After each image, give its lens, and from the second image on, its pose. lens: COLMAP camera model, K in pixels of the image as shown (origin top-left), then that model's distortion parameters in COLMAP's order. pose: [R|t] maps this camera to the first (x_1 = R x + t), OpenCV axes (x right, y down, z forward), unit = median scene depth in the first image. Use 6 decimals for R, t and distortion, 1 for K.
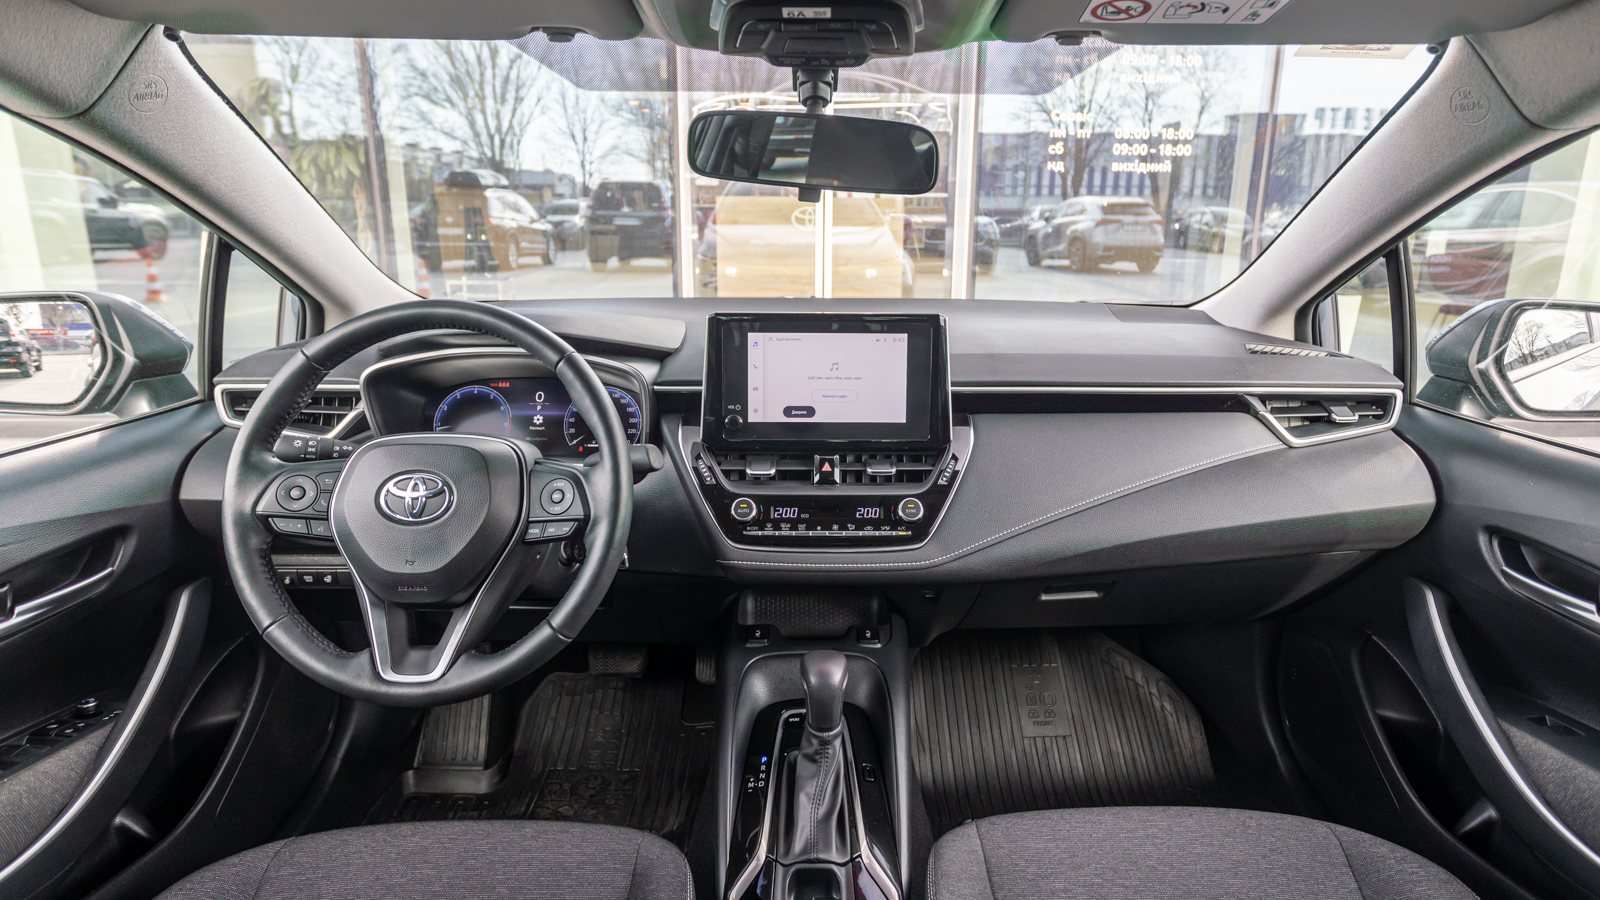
lens RADIAL K [[866.5, 0, 814.3], [0, 866.5, 409.1], [0, 0, 1]] dist [-0.000597, 0.000441]
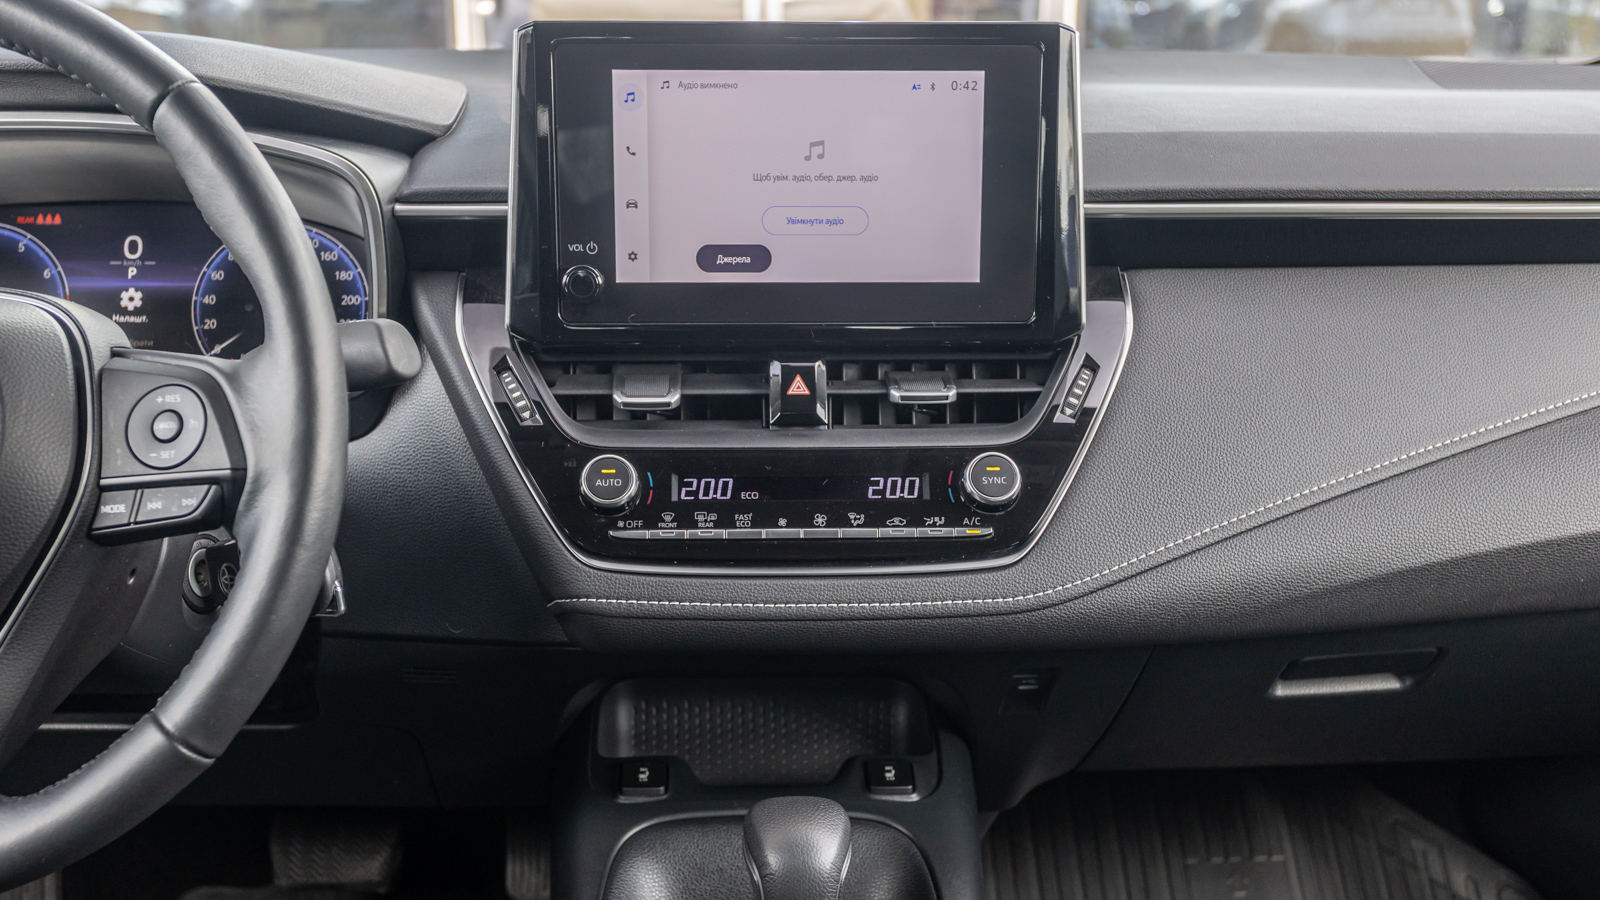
lens RADIAL K [[1775.0, 0, 774.4], [0, 1775.0, 540.6], [0, 0, 1]] dist [0.004977, 0.027001]
pose [[0.999796, -0.008902, 0.018109, -0.014502], [0.007406, 0.996682, 0.081050, 0.071828], [-0.018770, -0.080900, 0.996545, 0.106265]]
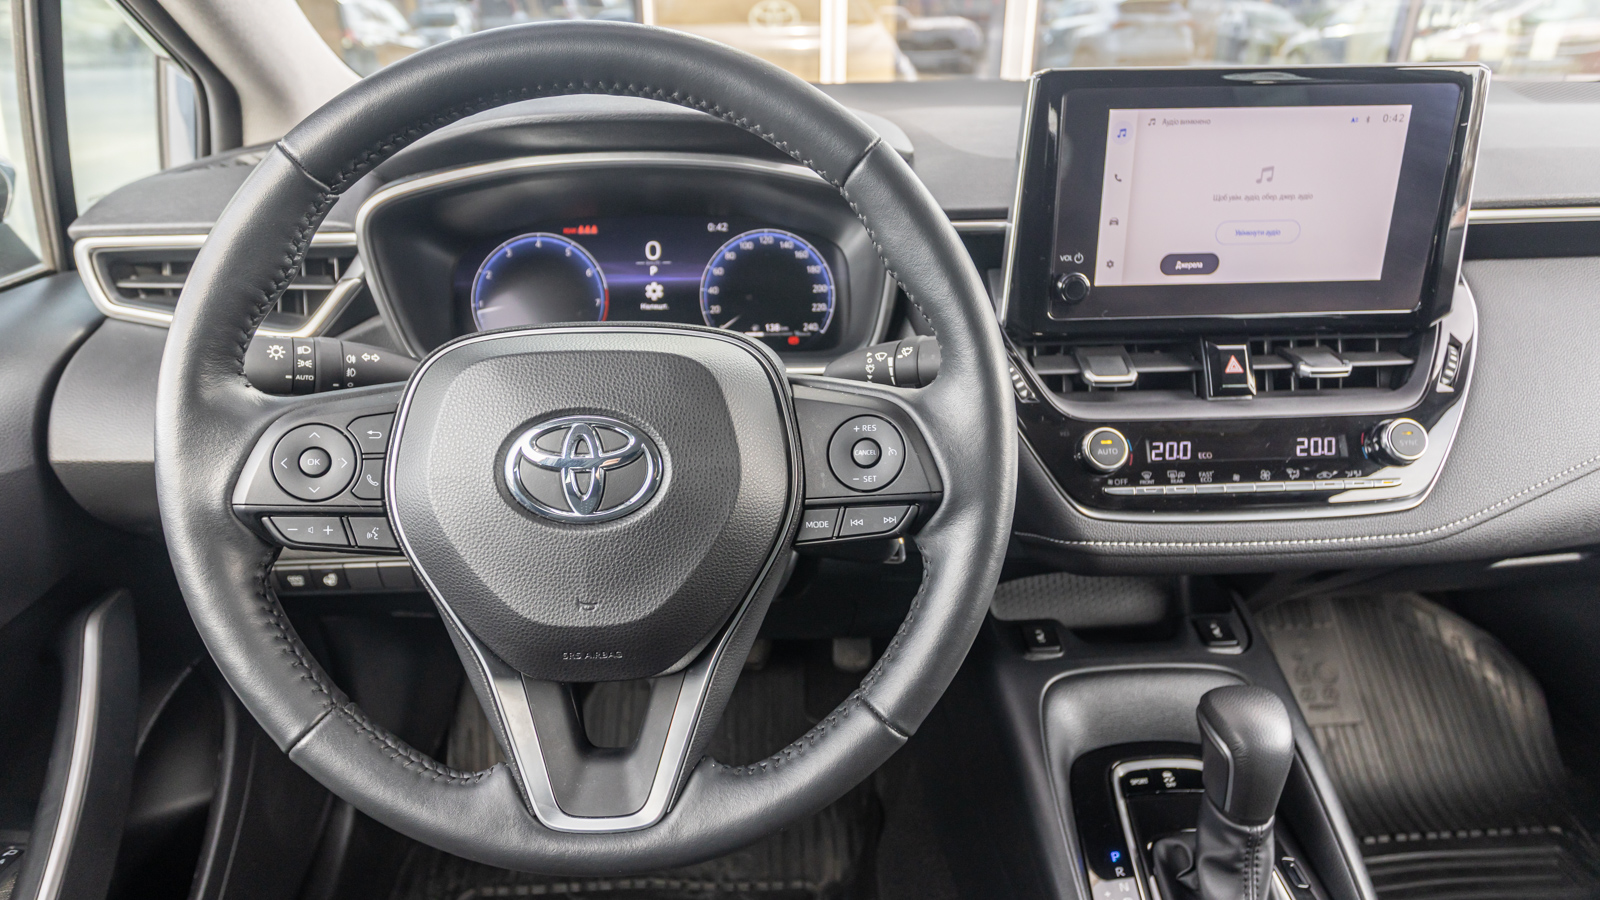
lens RADIAL K [[994.7, 0, 780.3], [0, 994.7, 478.2], [0, 0, 1]] dist [0.001579, 0.001015]
pose [[0.999252, -0.030307, 0.024029, -0.290938], [0.024746, 0.978448, 0.205004, 0.000261], [-0.029724, -0.204256, 0.978466, 0.374944]]
